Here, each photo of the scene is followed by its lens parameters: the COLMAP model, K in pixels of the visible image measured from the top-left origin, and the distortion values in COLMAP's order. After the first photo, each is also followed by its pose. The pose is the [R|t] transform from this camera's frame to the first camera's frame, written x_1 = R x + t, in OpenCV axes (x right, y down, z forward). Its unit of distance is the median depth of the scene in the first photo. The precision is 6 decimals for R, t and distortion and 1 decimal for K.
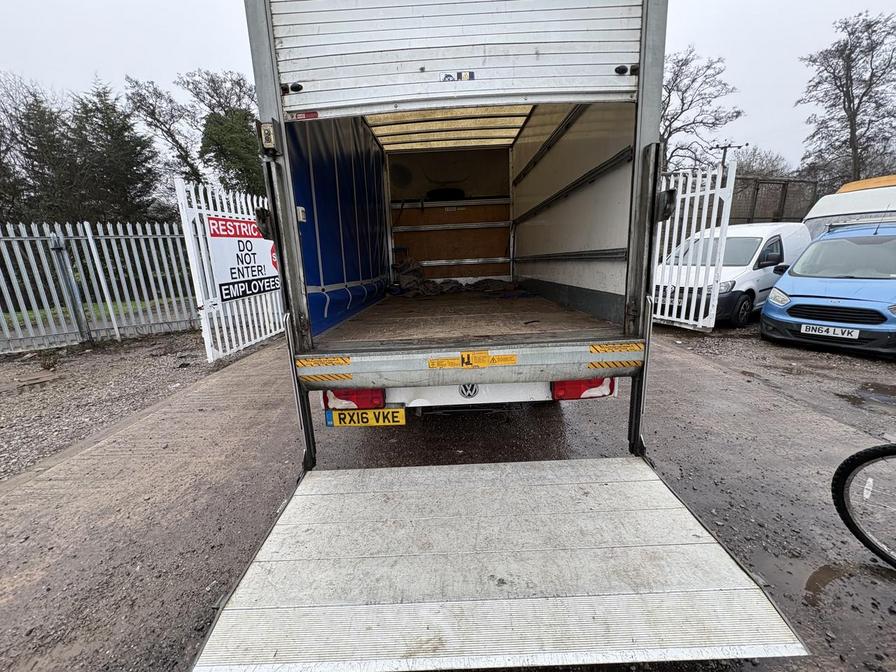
lens RADIAL K [[358.0, 0, 447.1], [0, 358.0, 335.3], [0, 0, 1]] dist [0.000014, 0.000098]
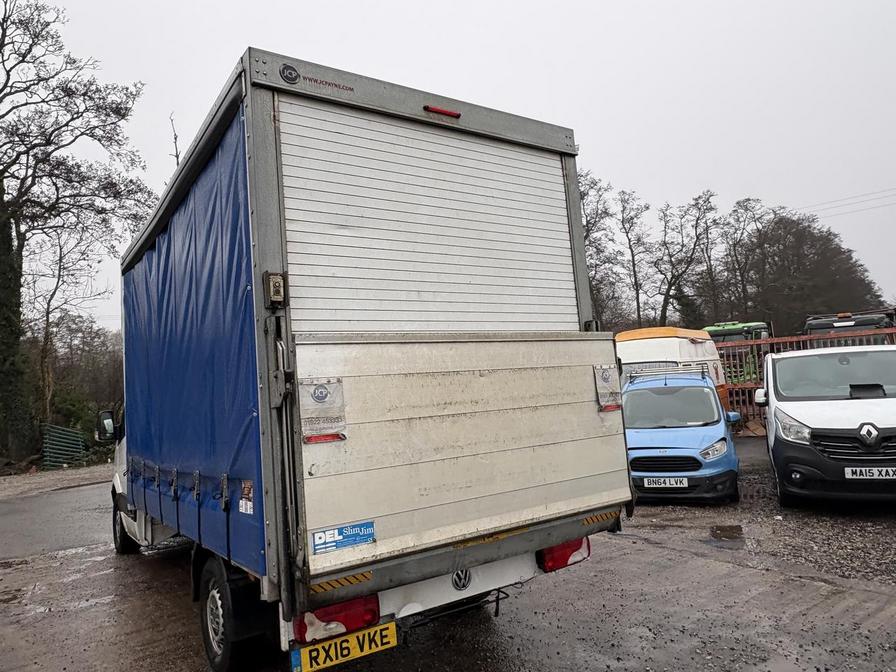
lens RADIAL K [[641.9, 0, 448.0], [0, 641.9, 336.0], [0, 0, 1]] dist [-0.005434, -0.002374]
pose [[0.823835, 0.037454, 0.565591, -0.800846], [0.154583, 0.945147, -0.287751, 0.042695], [-0.545344, 0.324490, 0.772856, -0.289964]]
